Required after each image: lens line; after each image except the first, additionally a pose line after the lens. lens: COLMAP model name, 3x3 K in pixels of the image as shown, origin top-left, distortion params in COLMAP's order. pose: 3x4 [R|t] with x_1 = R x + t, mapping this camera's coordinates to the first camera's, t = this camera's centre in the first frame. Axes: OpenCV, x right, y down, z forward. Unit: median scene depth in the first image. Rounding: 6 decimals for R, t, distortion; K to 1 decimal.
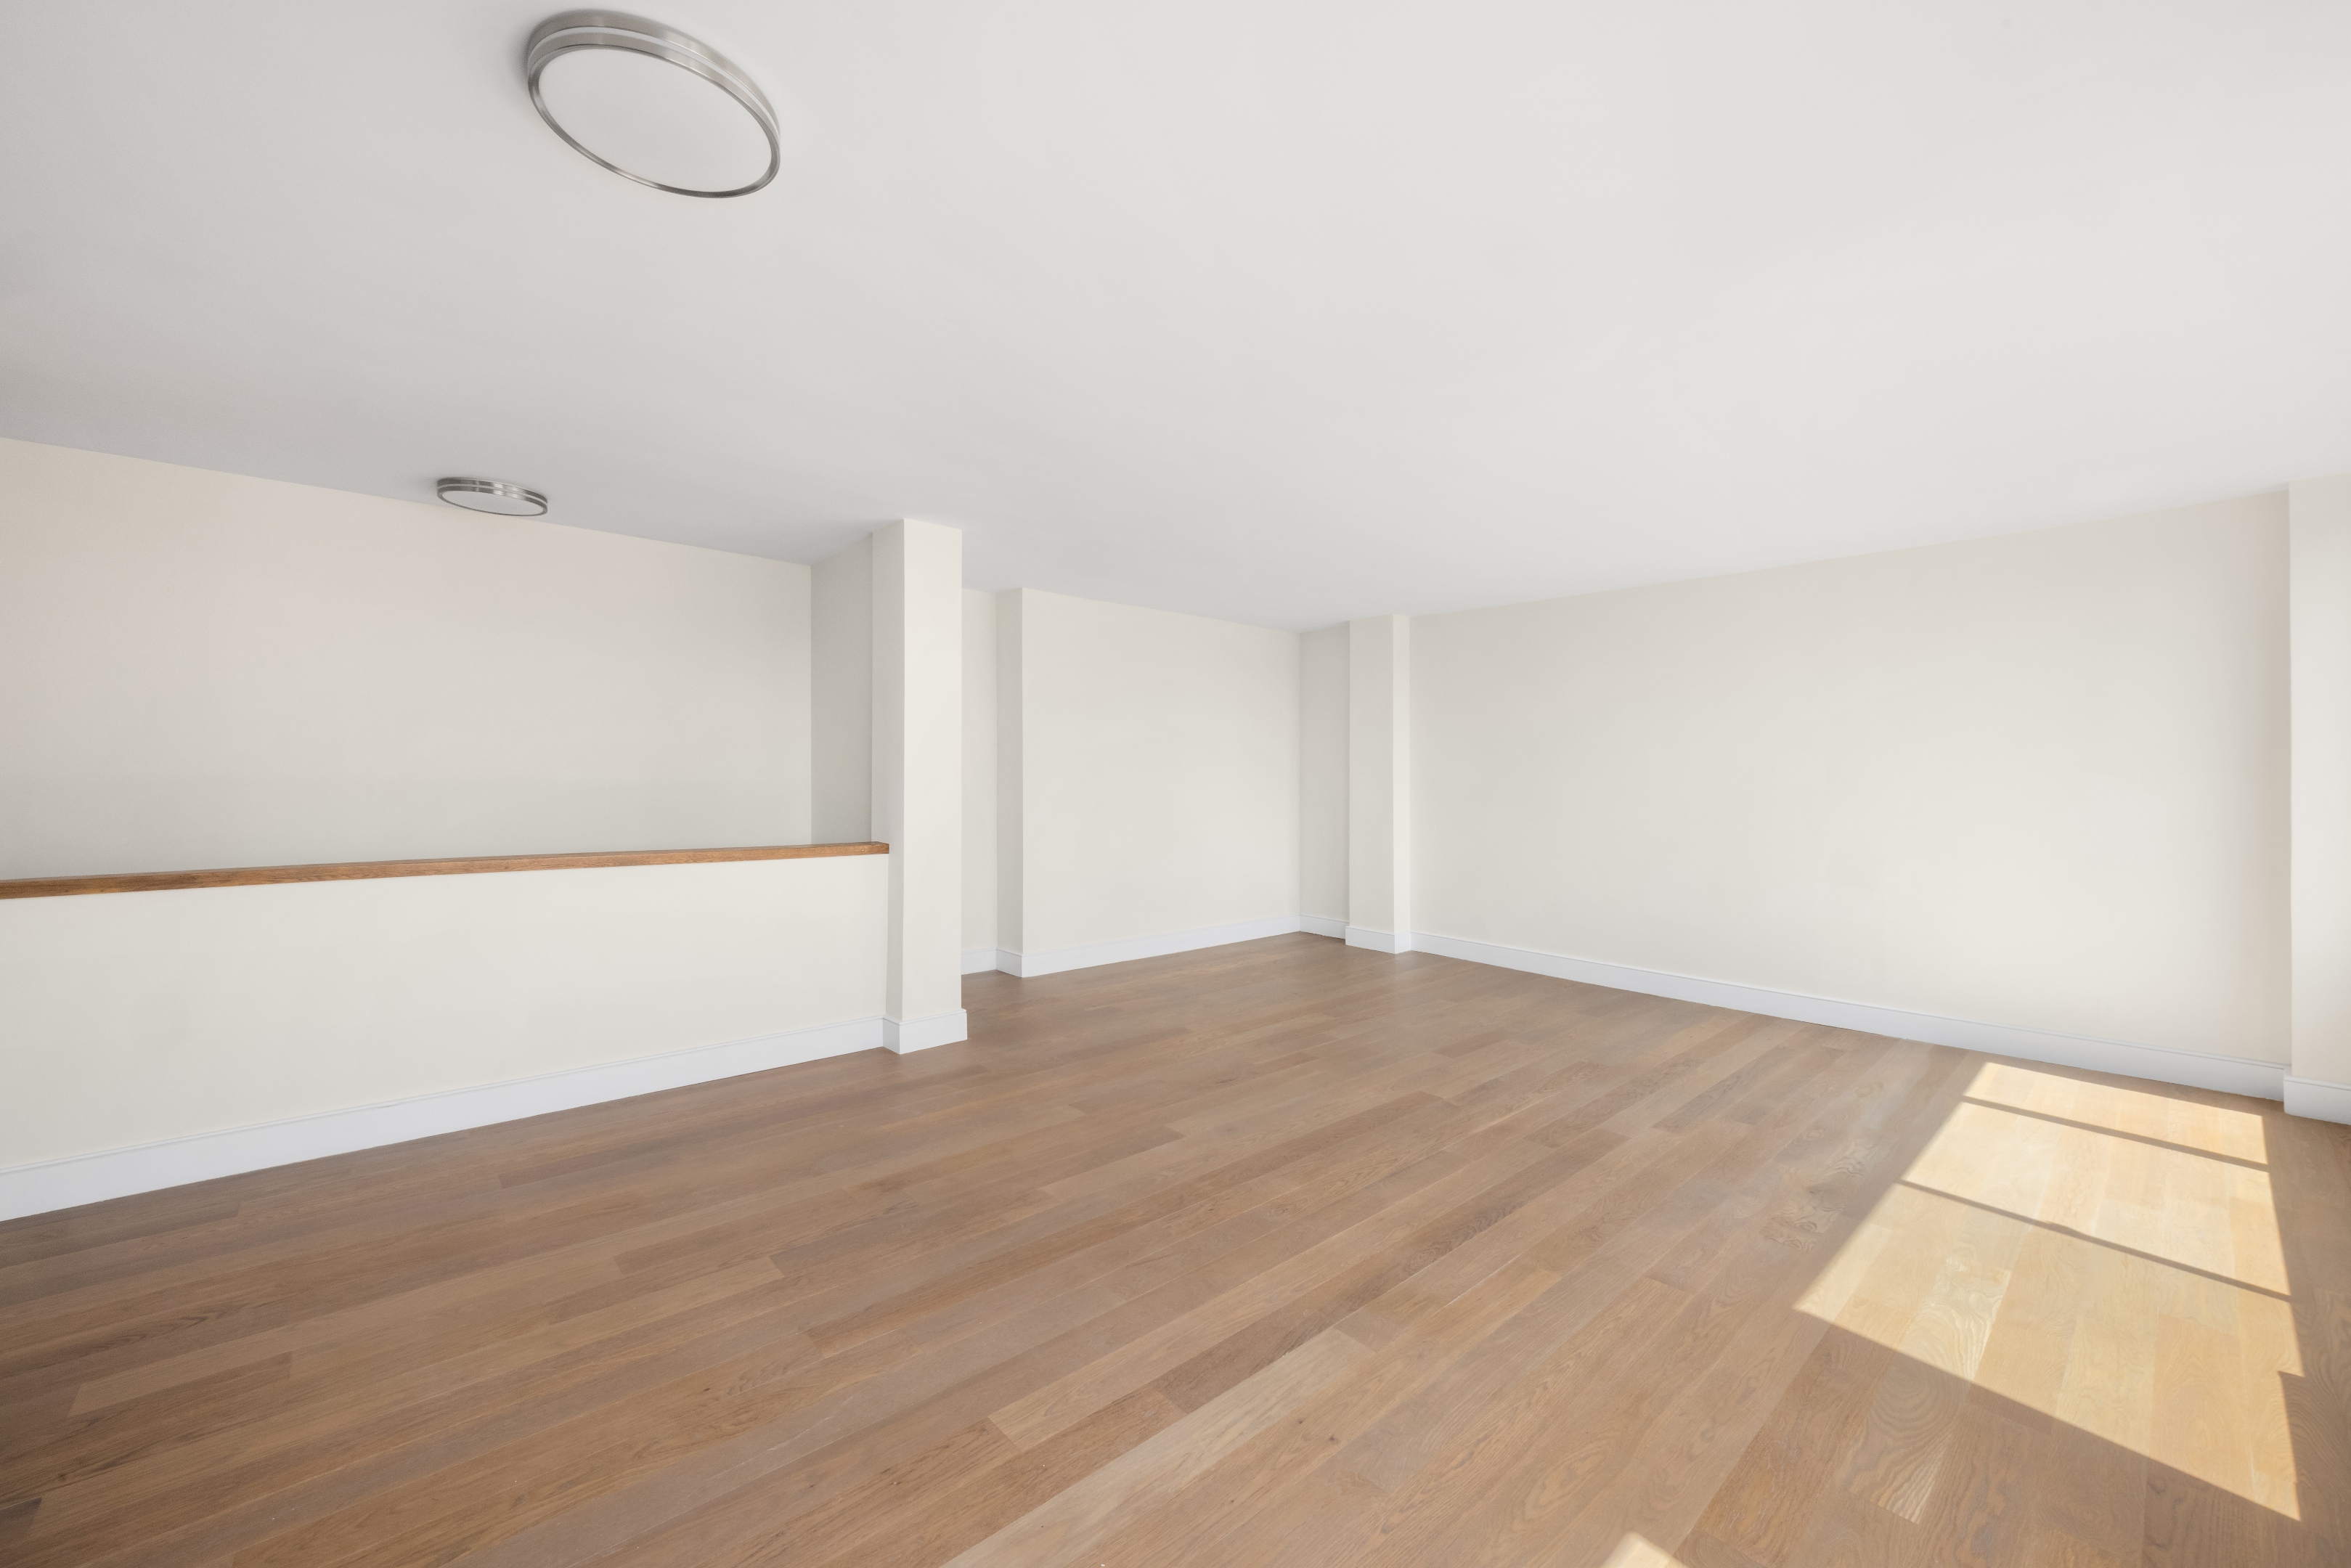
lens RADIAL K [[935.2, 0, 1172.2], [0, 935.2, 769.9], [0, 0, 1]] dist [-0.000878, -0.000062]
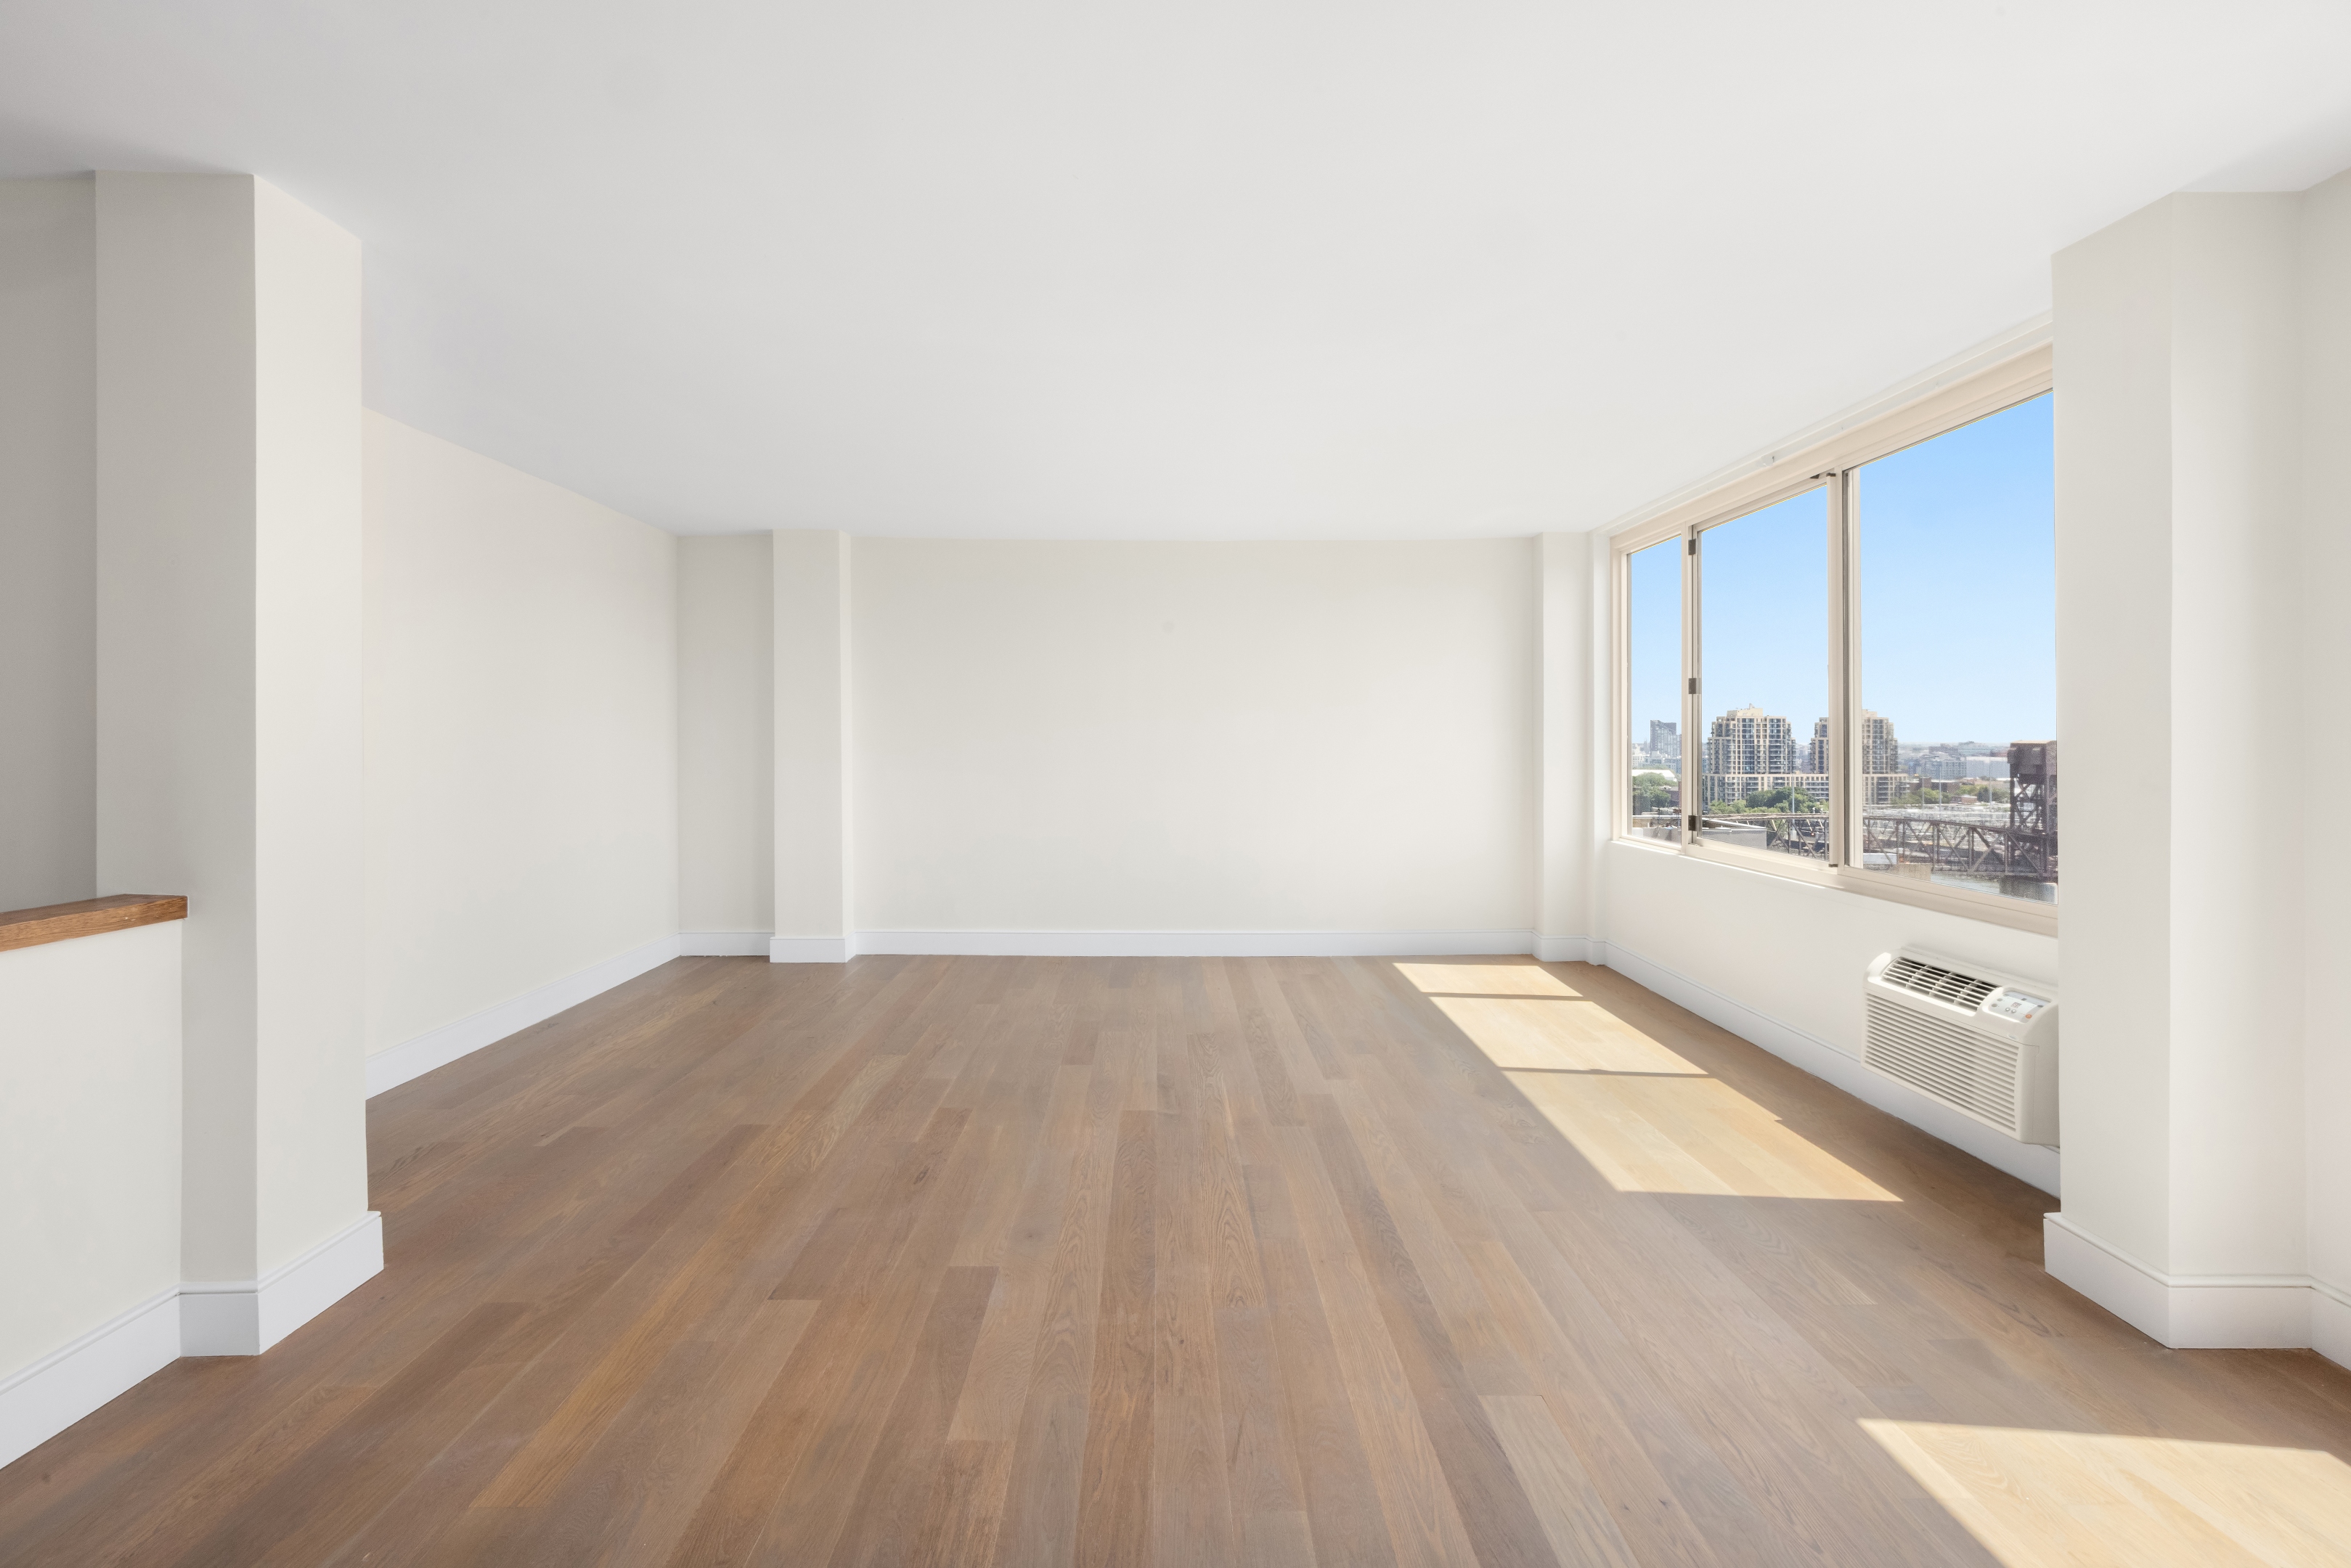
lens RADIAL K [[1037.4, 0, 1224.5], [0, 1037.4, 734.0], [0, 0, 1]] dist [0.002943, -0.001583]
pose [[0.643901, -0.003815, 0.765099, -0.470678], [0.000972, 0.999991, 0.004168, 0.000940], [-0.765108, -0.001940, 0.643899, 0.399768]]
